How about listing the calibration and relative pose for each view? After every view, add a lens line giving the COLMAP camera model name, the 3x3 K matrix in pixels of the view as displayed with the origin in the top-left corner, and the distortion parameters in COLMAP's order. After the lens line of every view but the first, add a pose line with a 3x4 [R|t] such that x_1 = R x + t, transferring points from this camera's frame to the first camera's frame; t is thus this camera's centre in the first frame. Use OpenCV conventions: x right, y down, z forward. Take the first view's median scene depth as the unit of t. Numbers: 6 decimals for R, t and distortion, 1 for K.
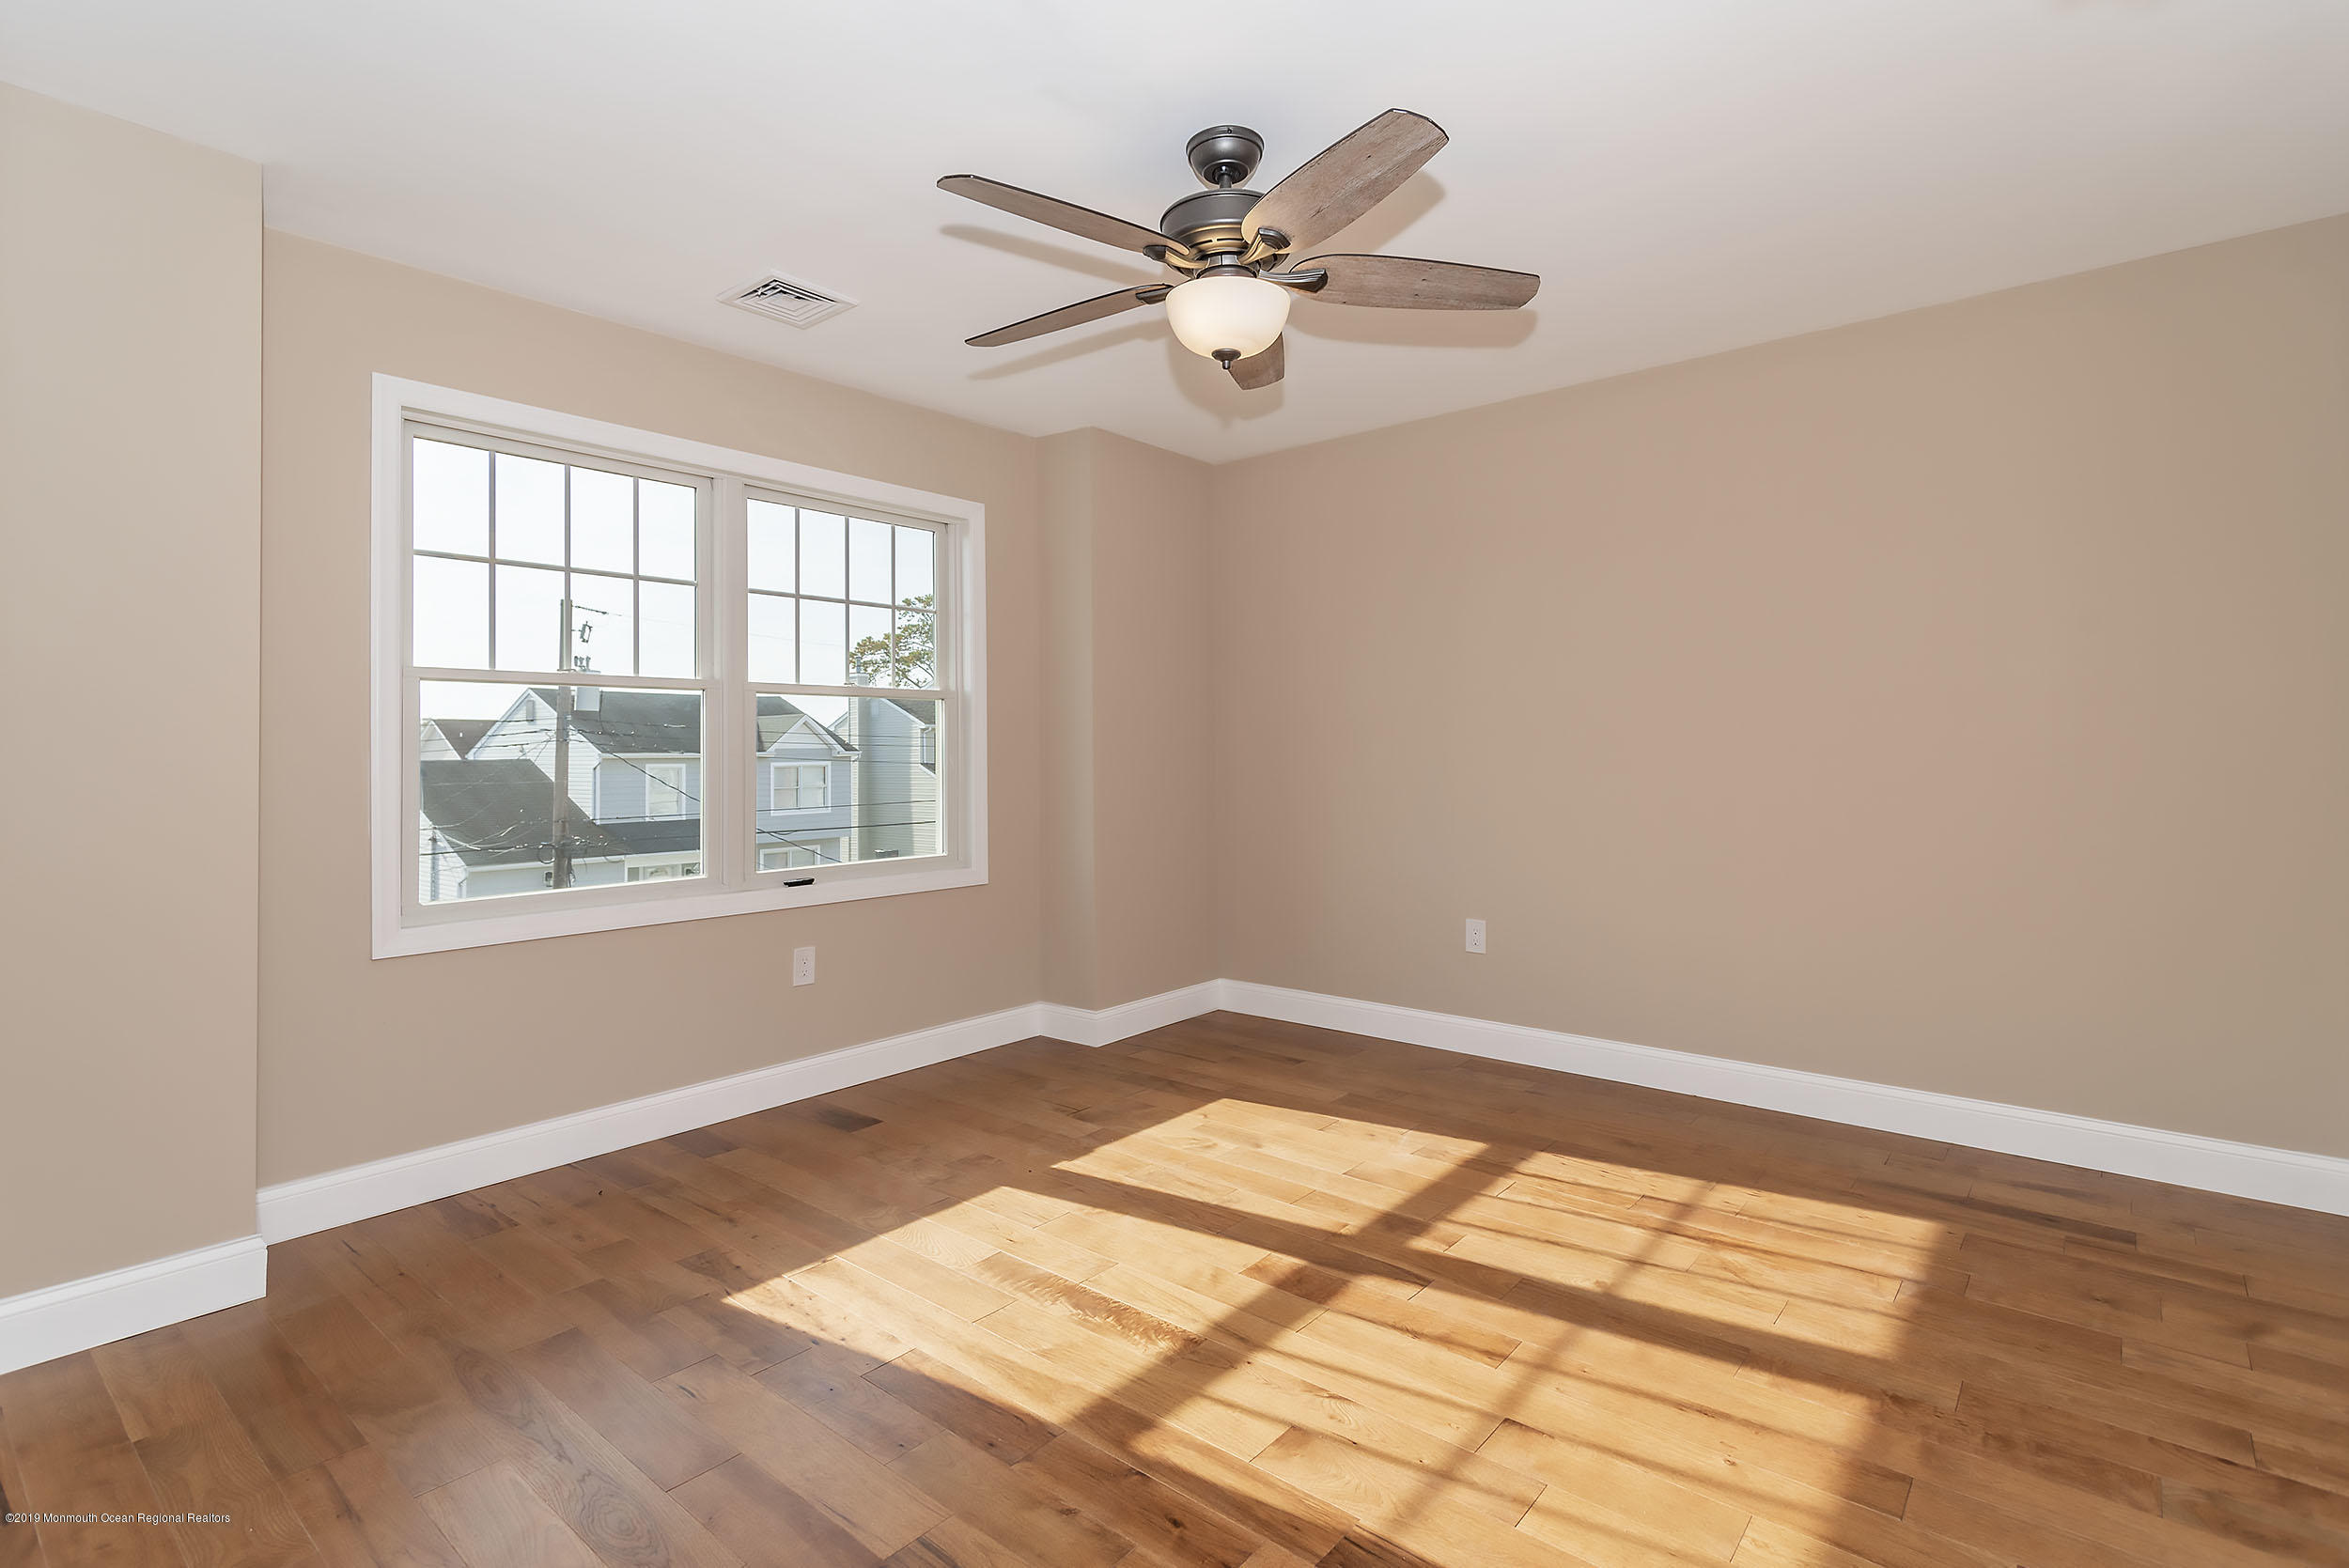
lens RADIAL K [[1141.2, 0, 1150.5], [0, 1141.2, 740.4], [0, 0, 1]] dist [0.019245, -0.004169]
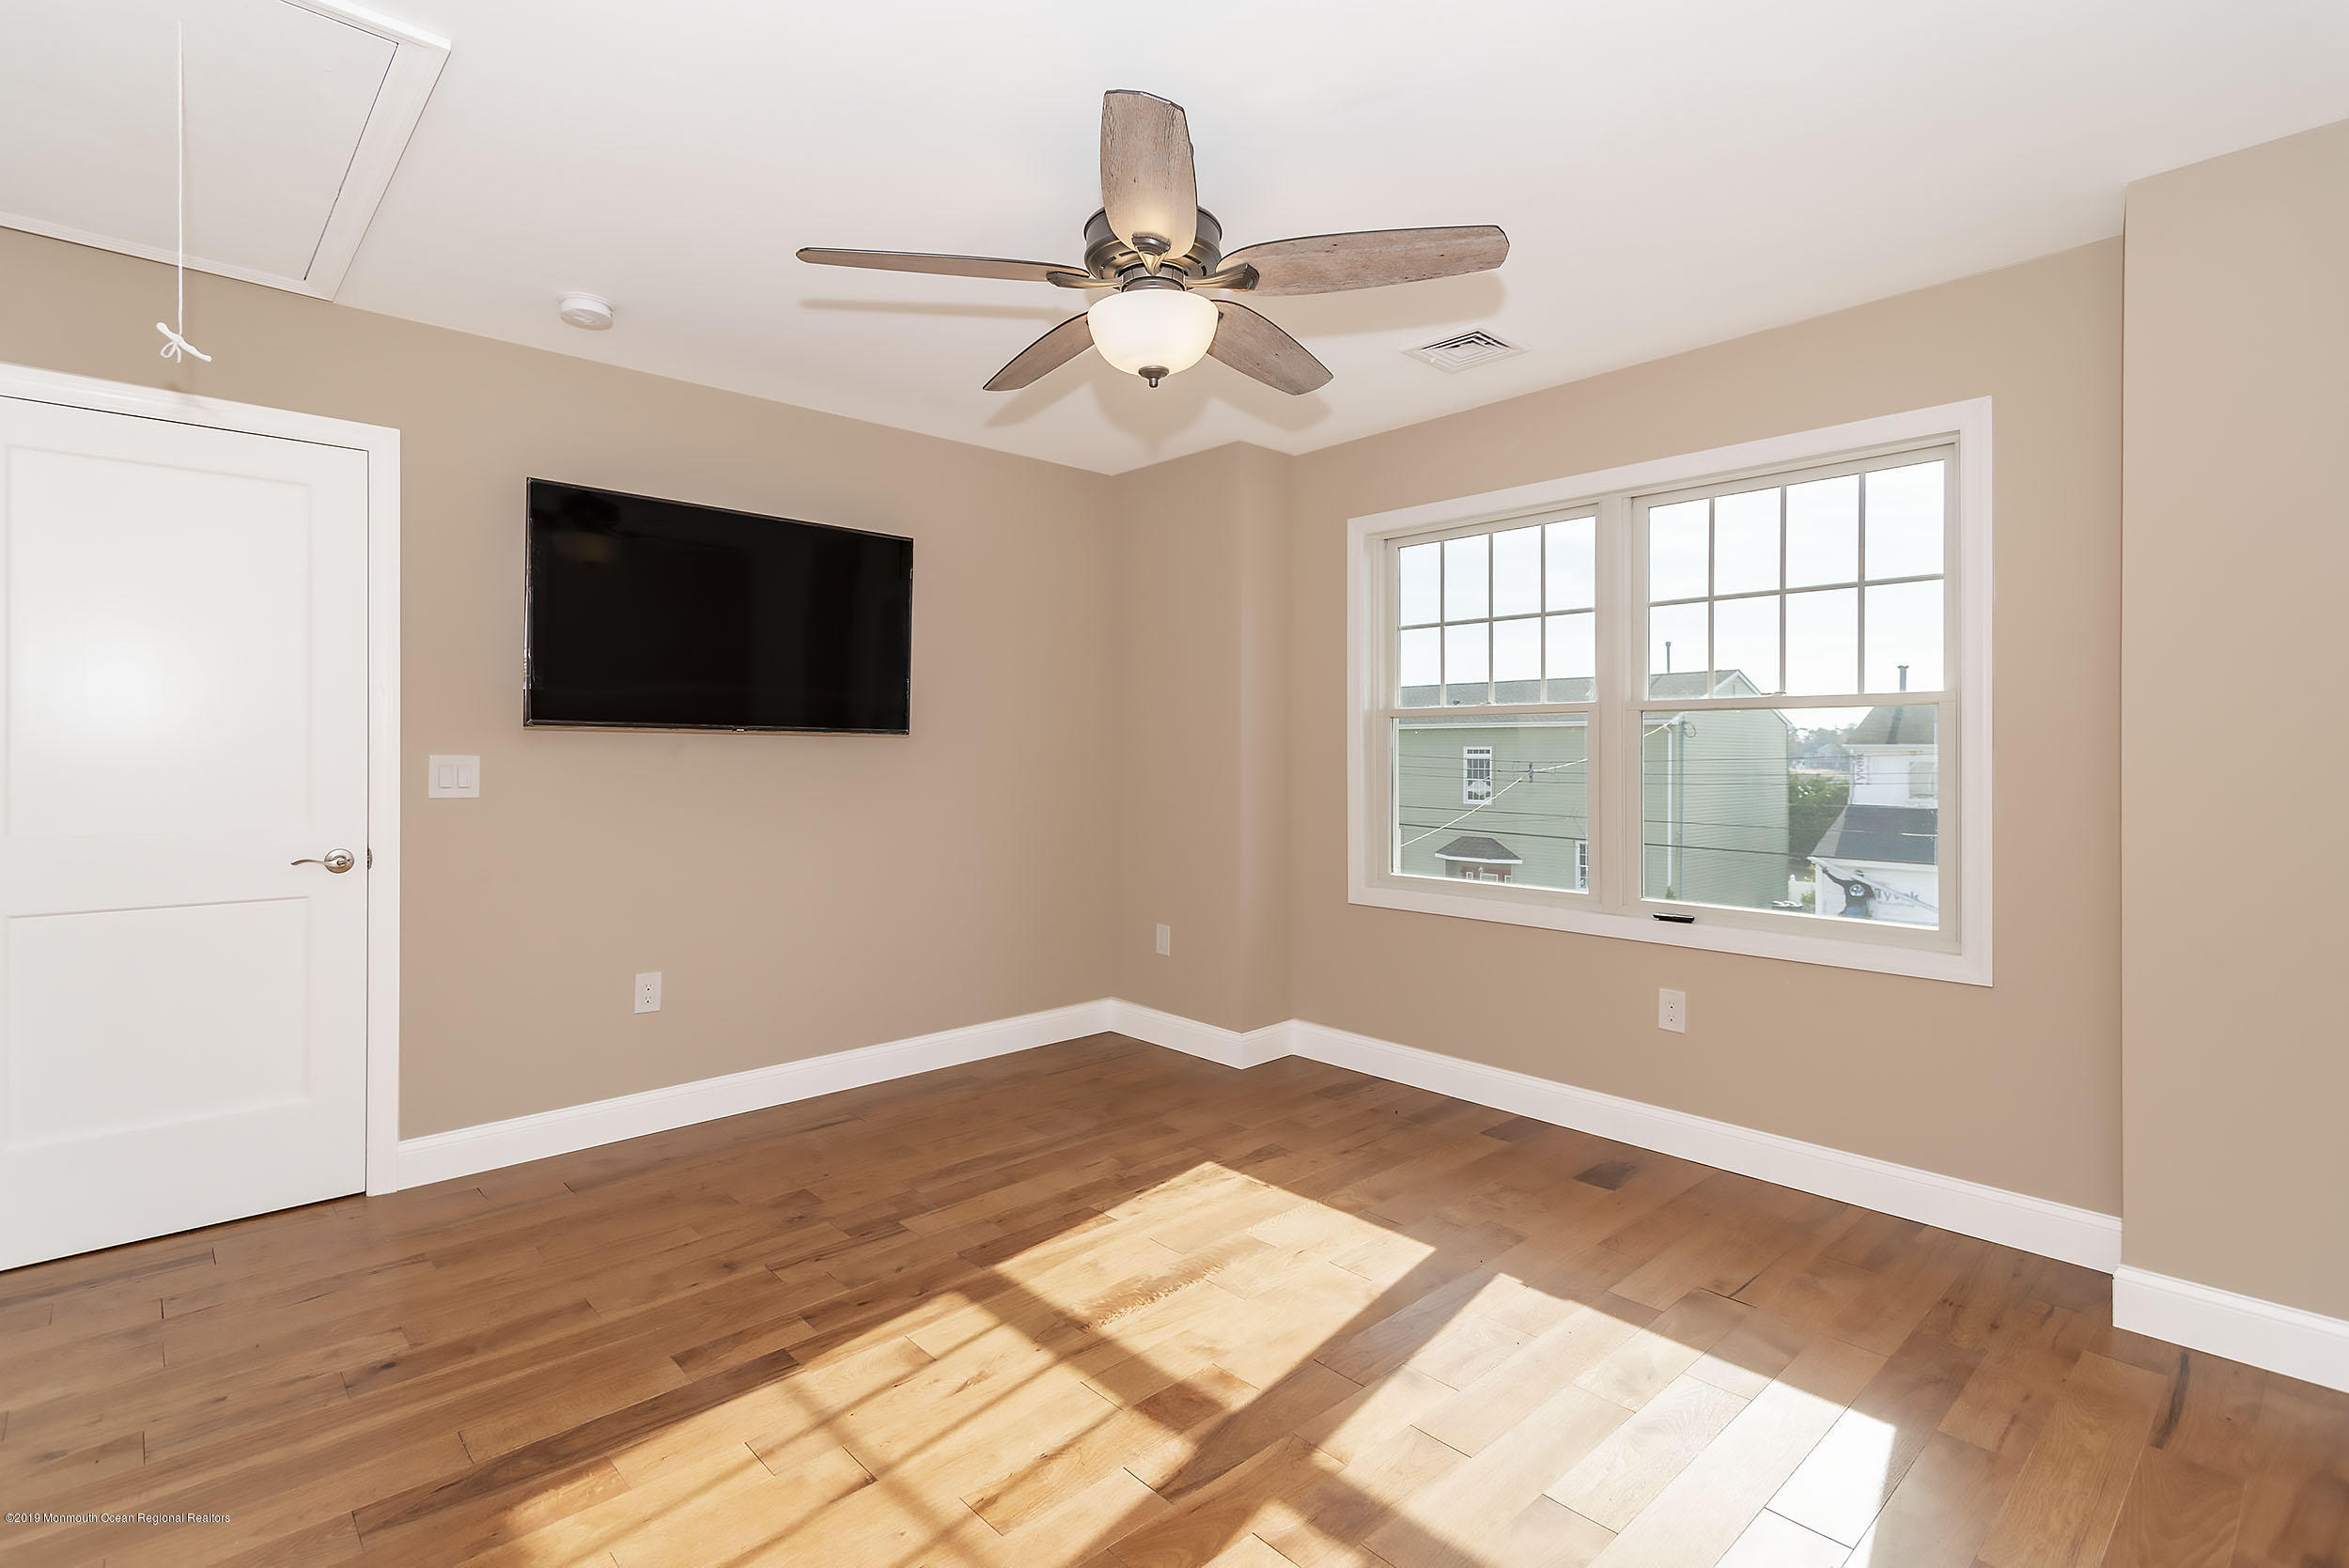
lens RADIAL K [[1141.2, 0, 1176.7], [0, 1141.2, 768.9], [0, 0, 1]] dist [0.019245, -0.004169]
pose [[-0.132739, 0.021060, -0.990927, 0.941389], [0.008153, 0.999764, 0.020155, -0.023991], [0.991117, -0.005404, -0.132879, 1.060953]]
